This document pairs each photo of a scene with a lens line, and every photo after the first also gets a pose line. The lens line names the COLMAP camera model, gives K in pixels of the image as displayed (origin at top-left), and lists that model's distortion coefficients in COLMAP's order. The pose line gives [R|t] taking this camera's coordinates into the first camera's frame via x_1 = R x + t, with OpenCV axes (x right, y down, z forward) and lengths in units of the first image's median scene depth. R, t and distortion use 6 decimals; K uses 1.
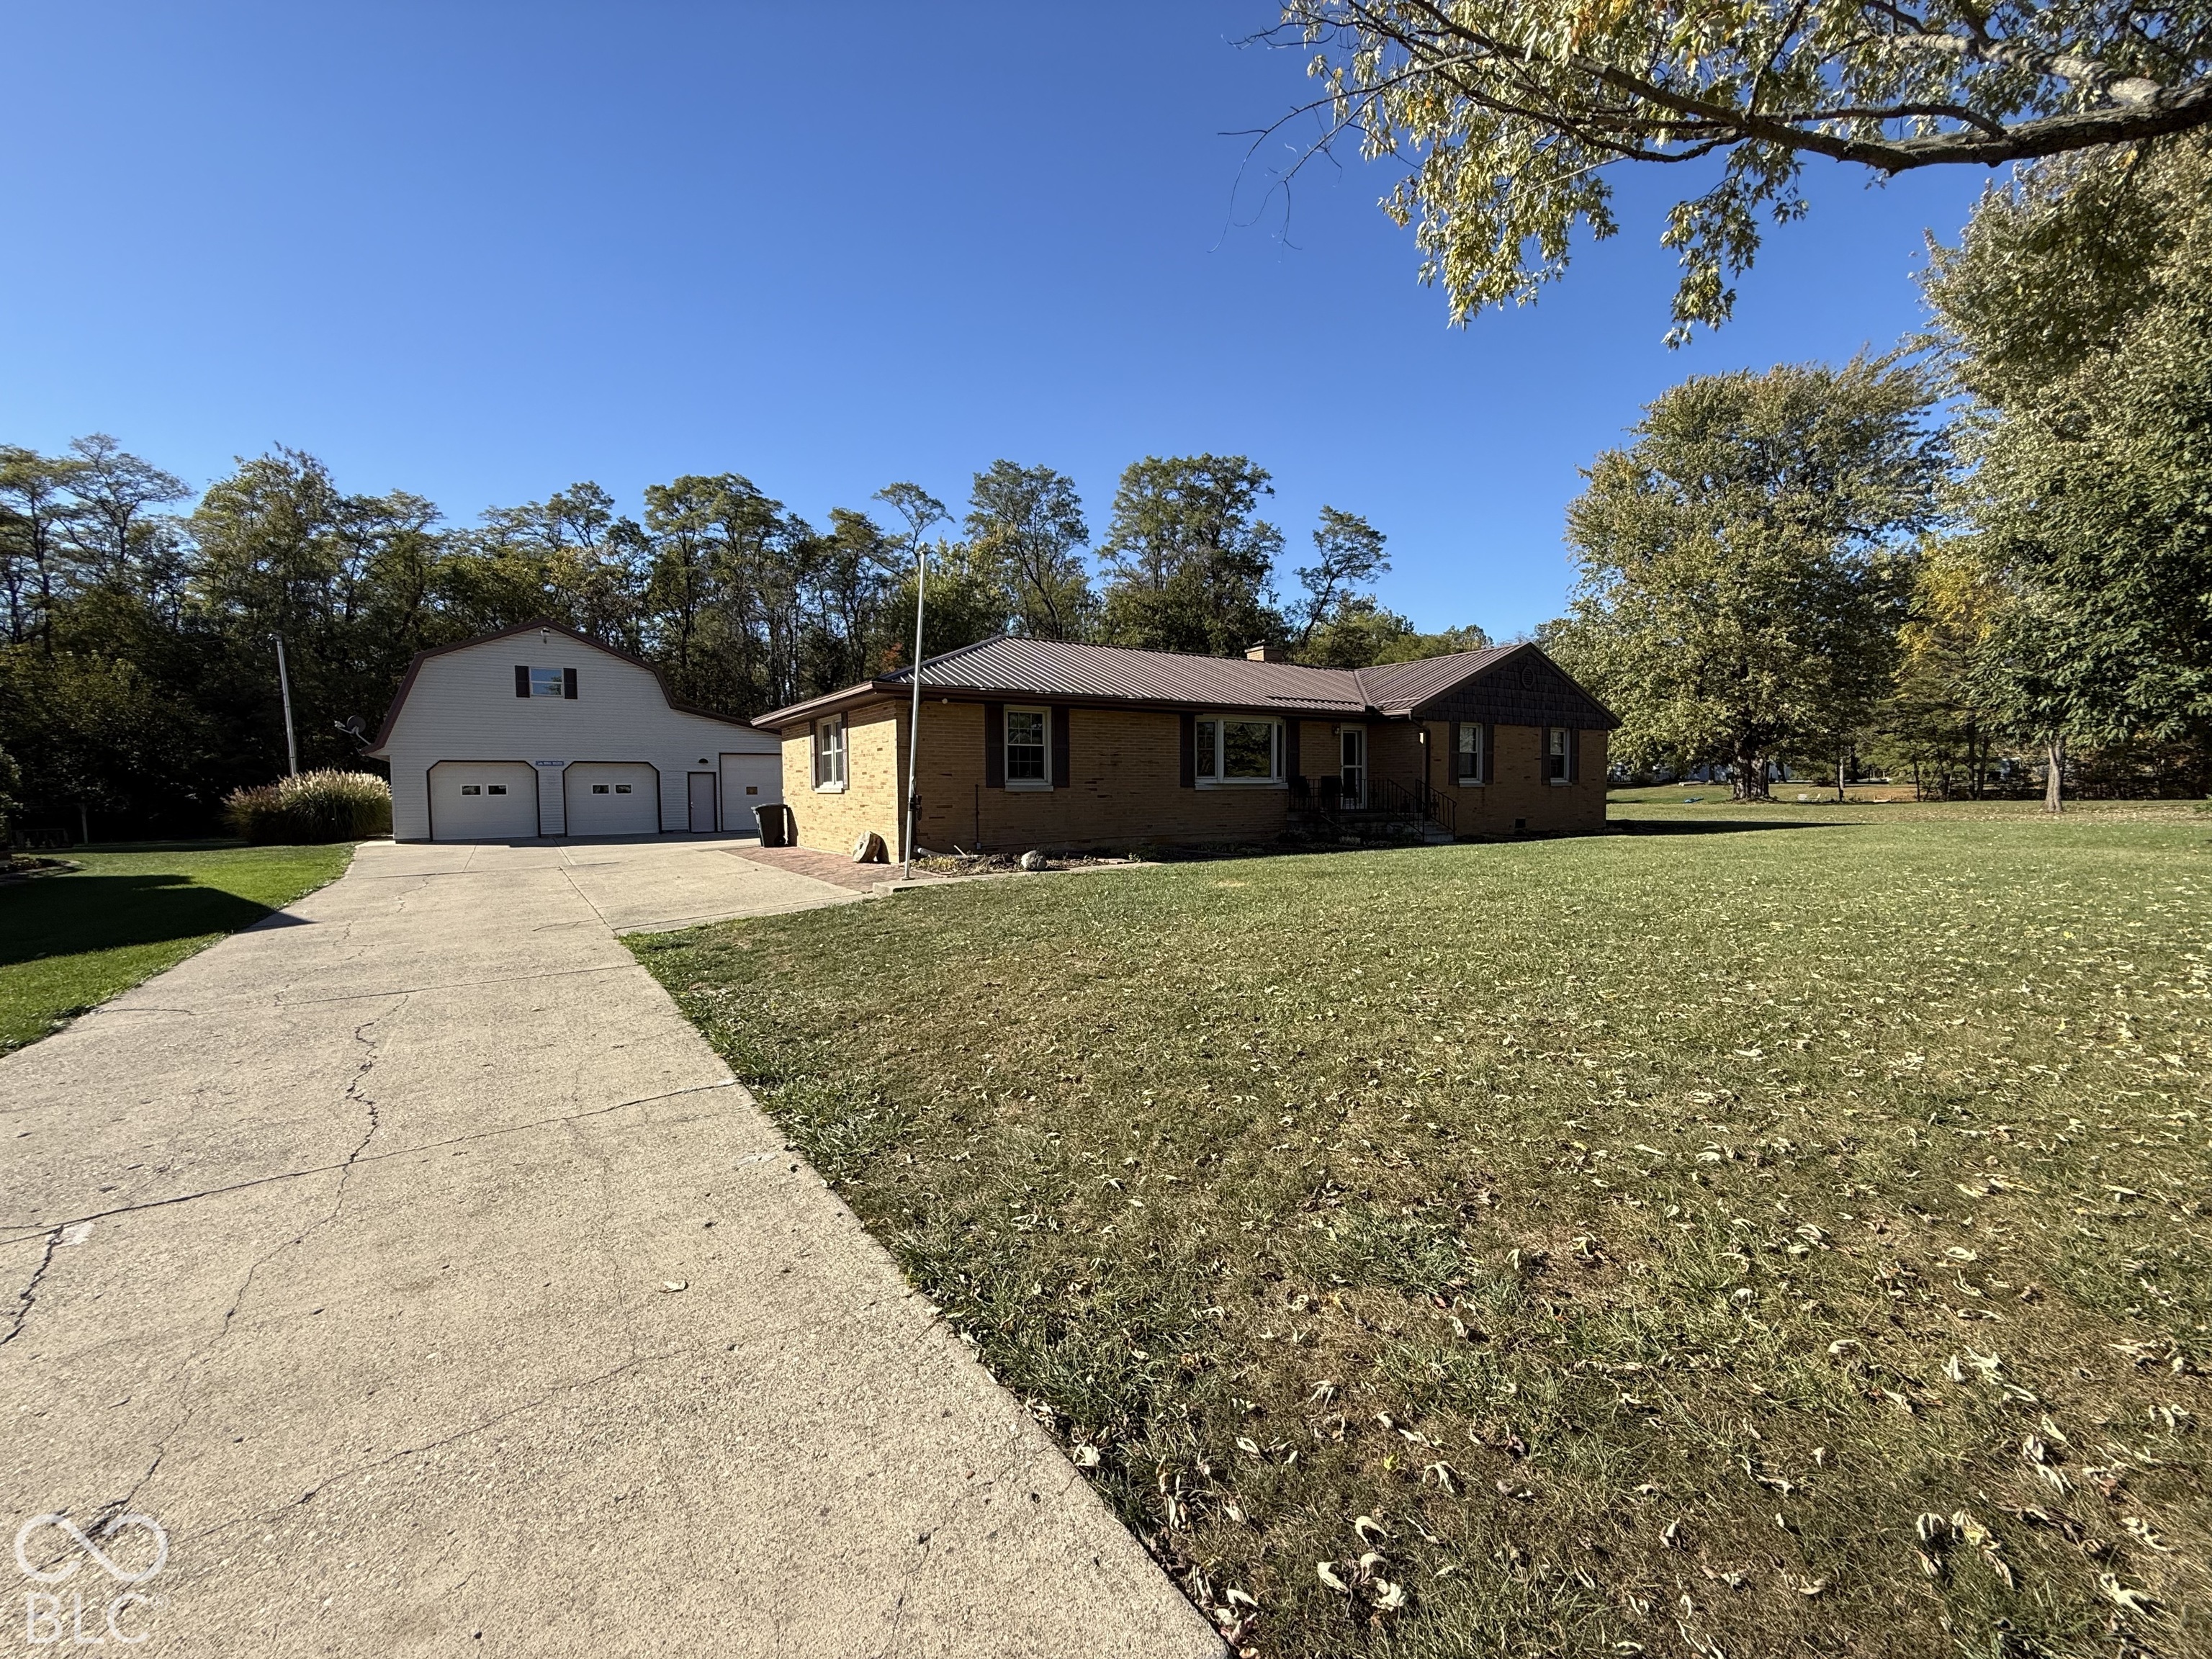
lens RADIAL K [[879.0, 0, 1099.3], [0, 879.0, 824.6], [0, 0, 1]] dist [-0.001489, 0.001055]
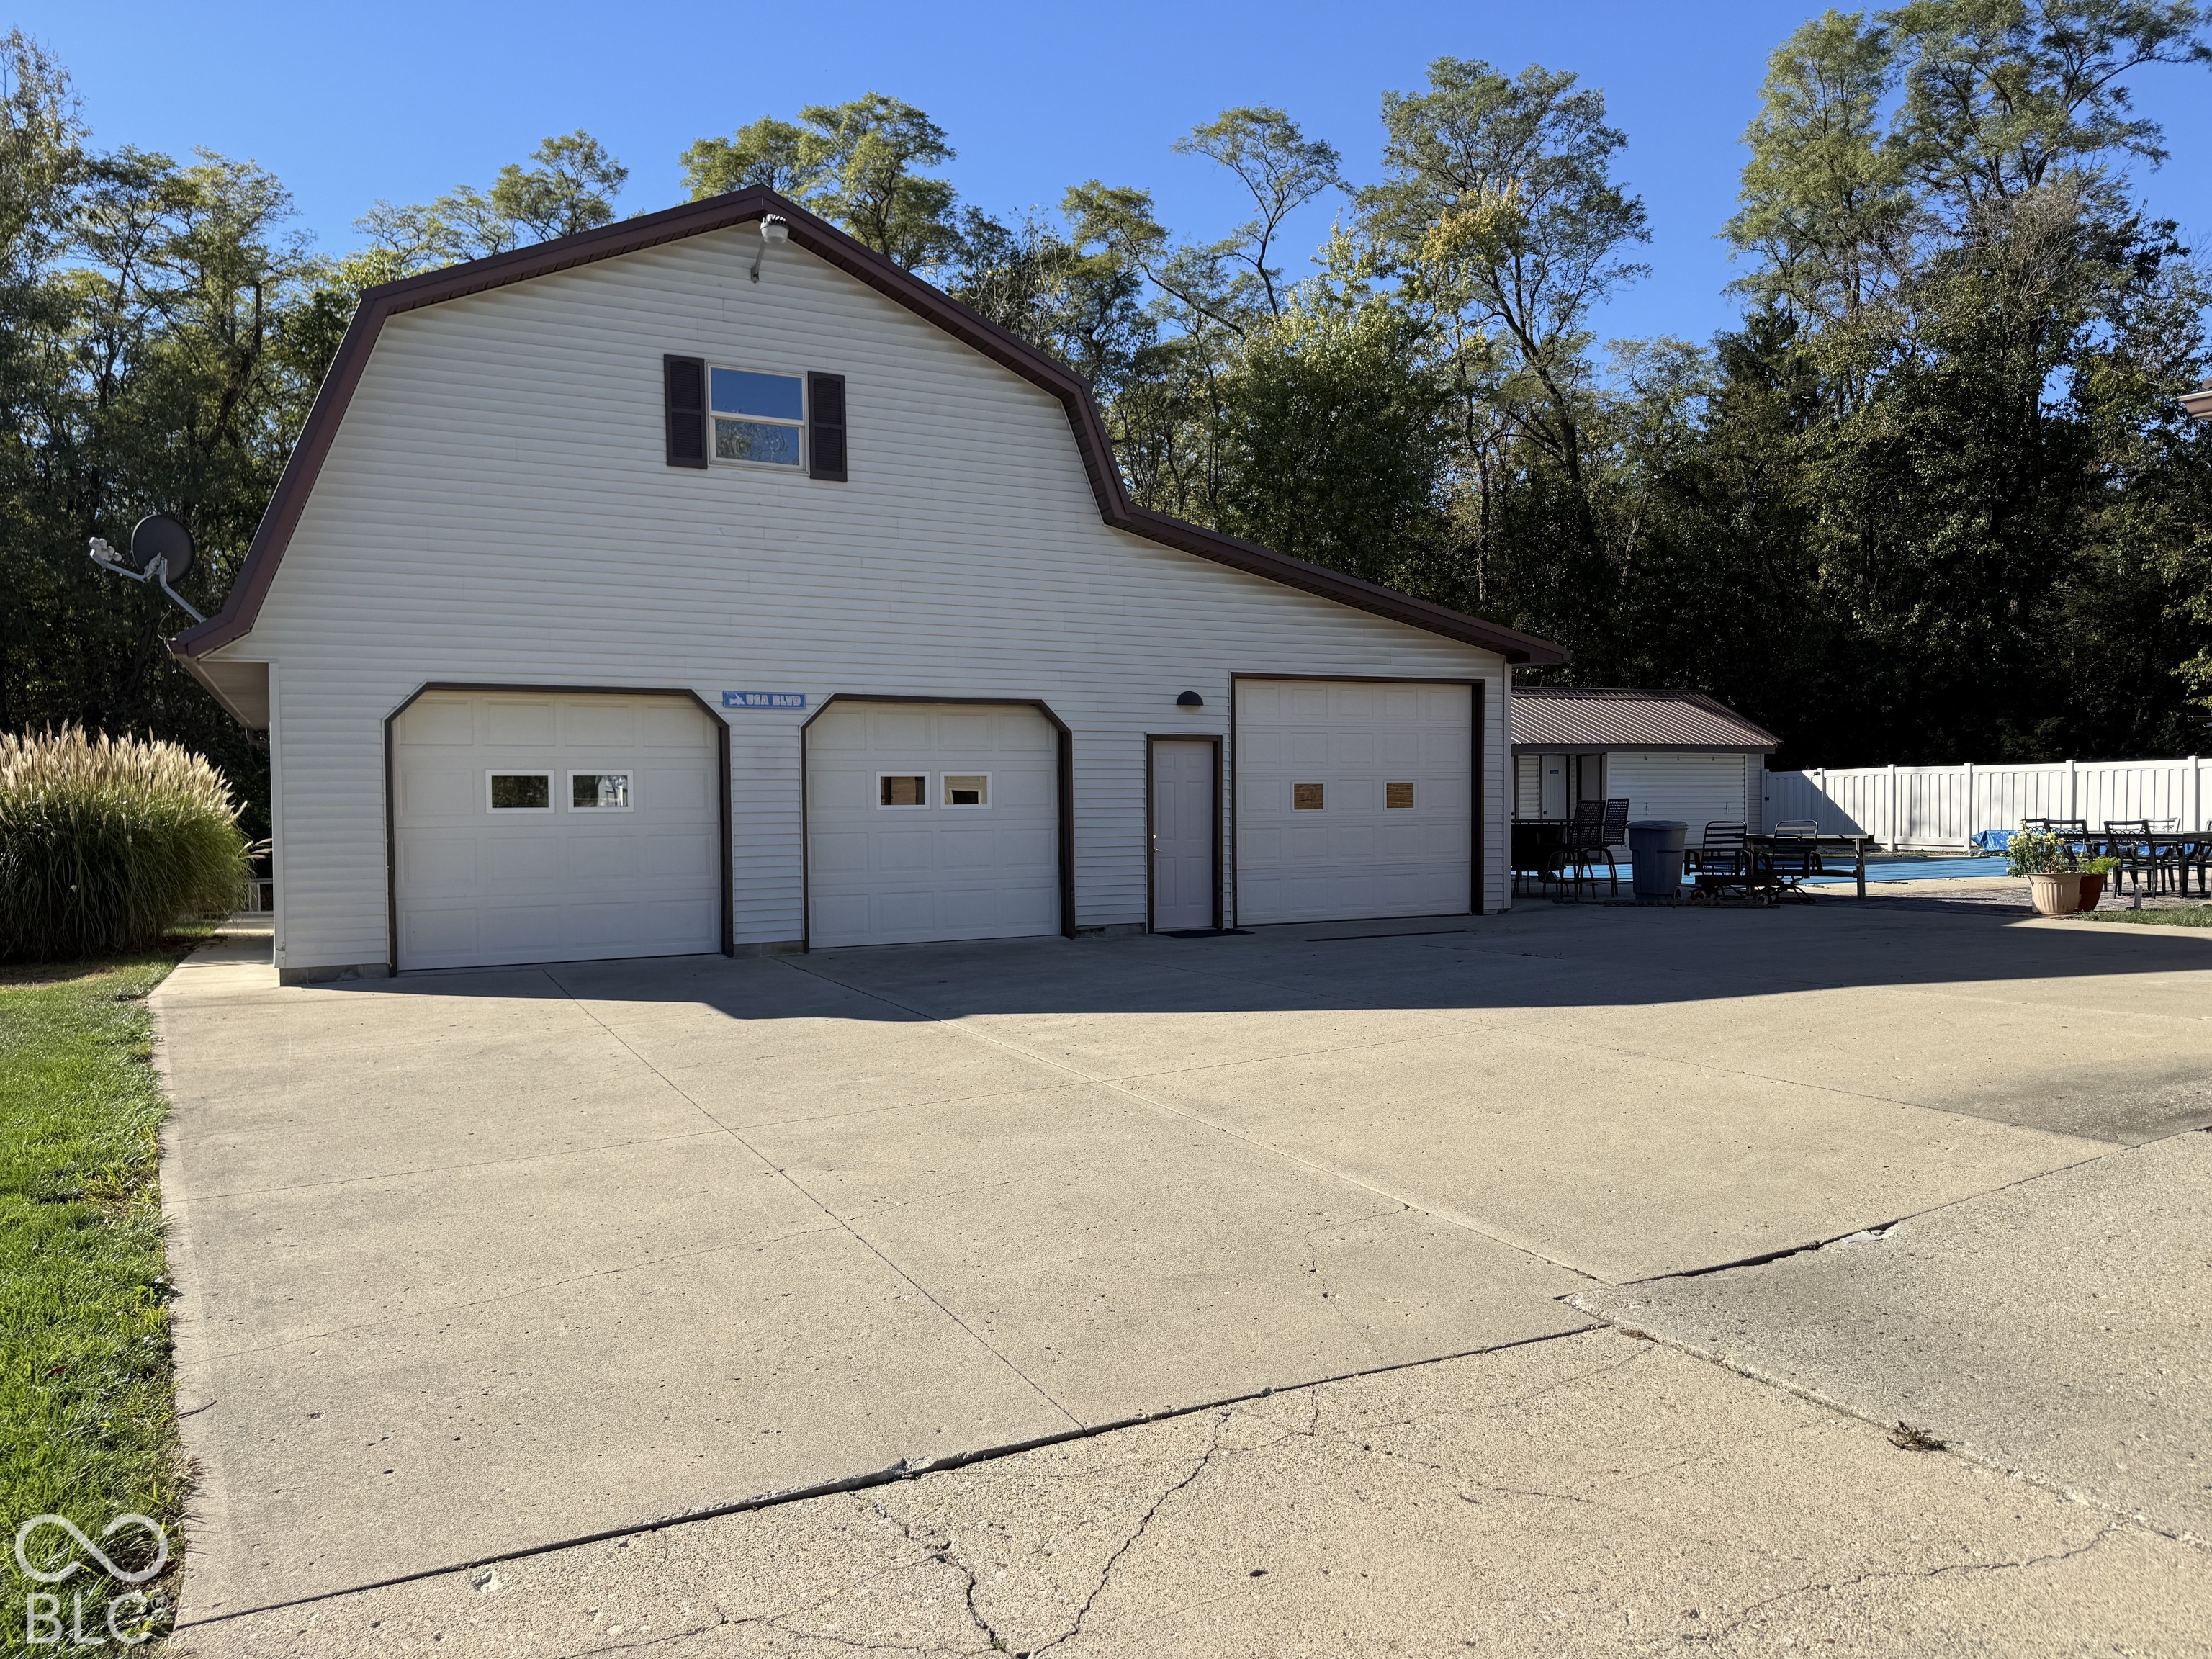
lens RADIAL K [[1551.3, 0, 1111.9], [0, 1551.3, 847.2], [0, 0, 1]] dist [0.006429, -0.017863]
pose [[0.992954, 0.002853, -0.118464, -0.246146], [-0.004604, 0.999884, -0.014502, -0.007767], [0.118409, 0.014945, 0.992852, 0.277404]]
